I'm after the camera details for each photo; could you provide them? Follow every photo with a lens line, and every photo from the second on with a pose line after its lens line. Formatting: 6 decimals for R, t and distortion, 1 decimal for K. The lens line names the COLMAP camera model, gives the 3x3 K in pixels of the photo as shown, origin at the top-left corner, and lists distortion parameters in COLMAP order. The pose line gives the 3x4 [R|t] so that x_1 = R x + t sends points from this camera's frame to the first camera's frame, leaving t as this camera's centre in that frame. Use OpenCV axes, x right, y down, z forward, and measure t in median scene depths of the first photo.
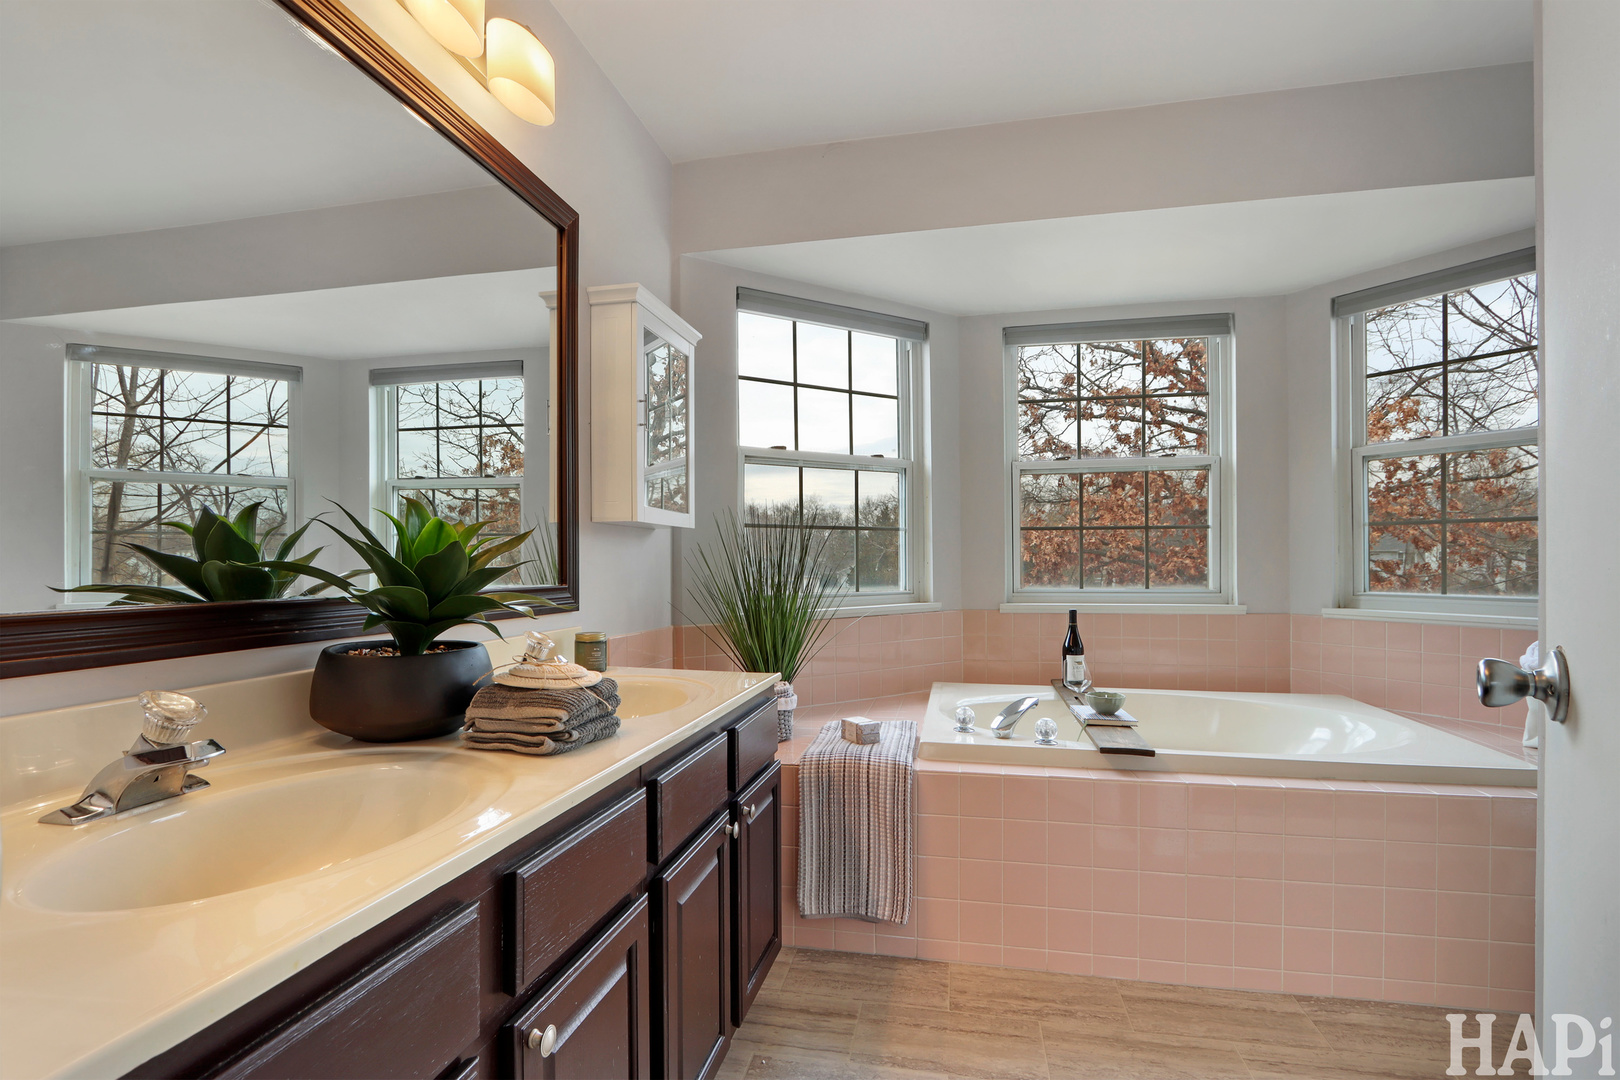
lens RADIAL K [[752.9, 0, 808.1], [0, 752.9, 568.2], [0, 0, 1]] dist [-0.030040, 0.000092]
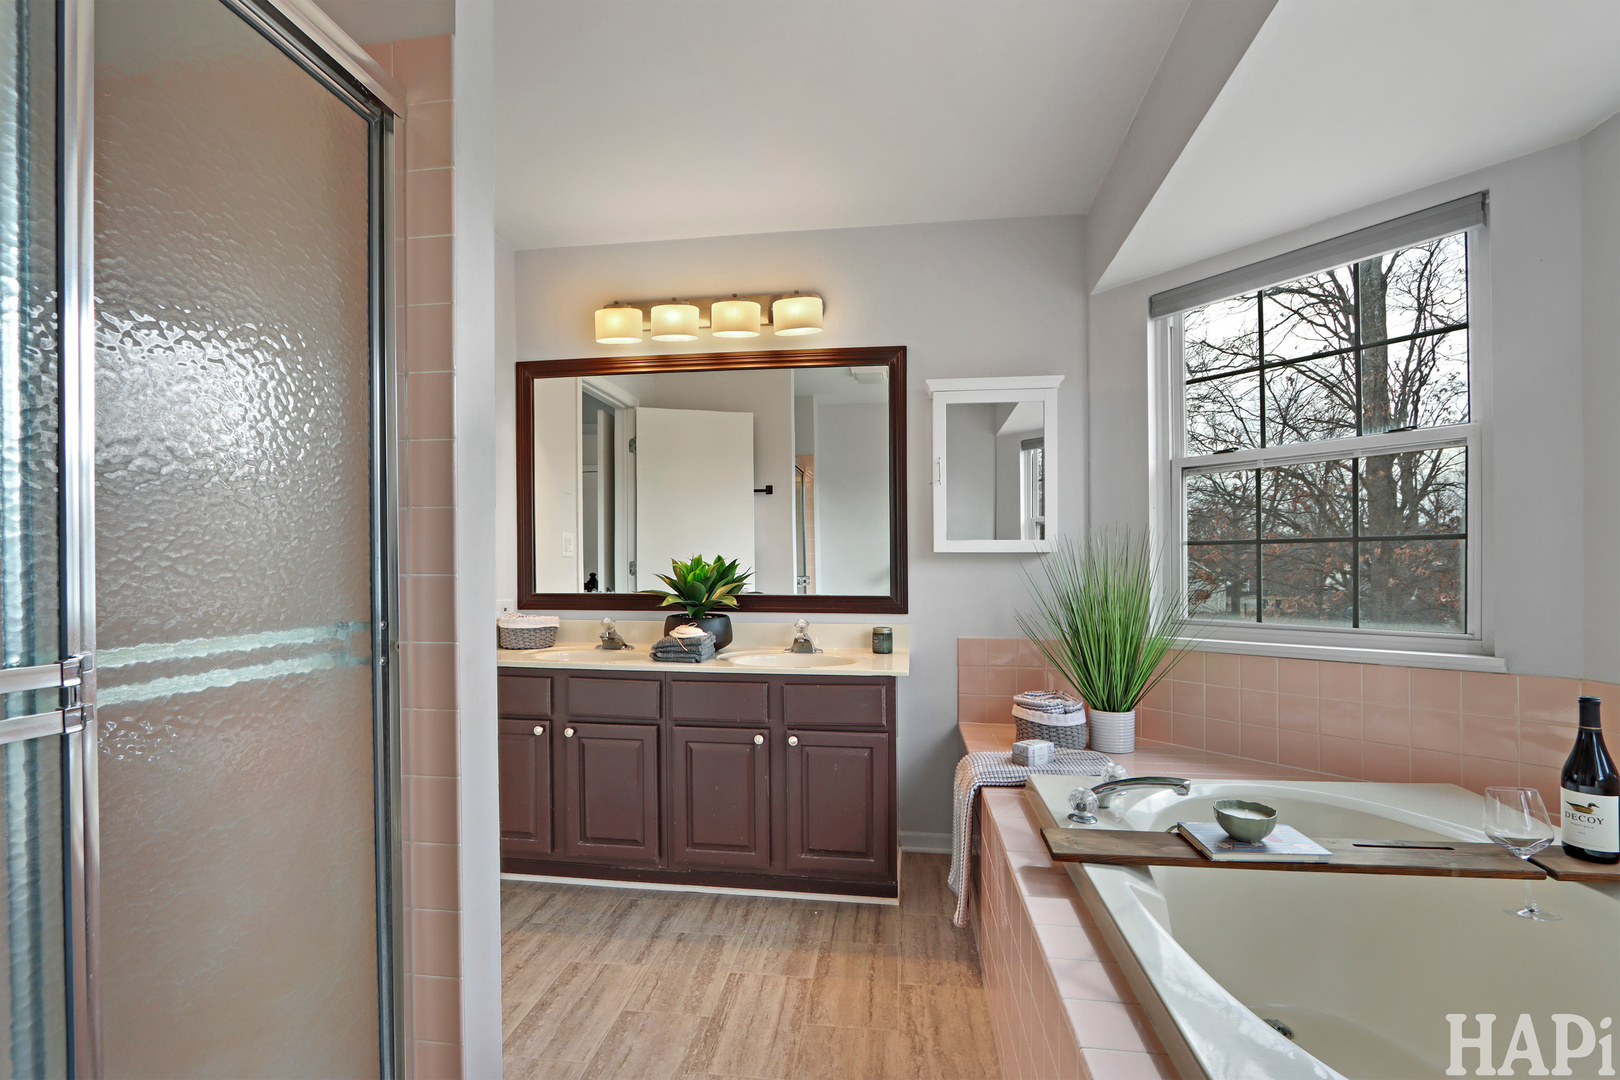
lens RADIAL K [[752.9, 0, 808.1], [0, 752.9, 568.2], [0, 0, 1]] dist [-0.030040, 0.000092]
pose [[0.084708, 0.007337, -0.996379, 1.216532], [-0.003654, 0.999968, 0.007052, -0.044666], [0.996399, 0.003043, 0.084732, 0.709548]]
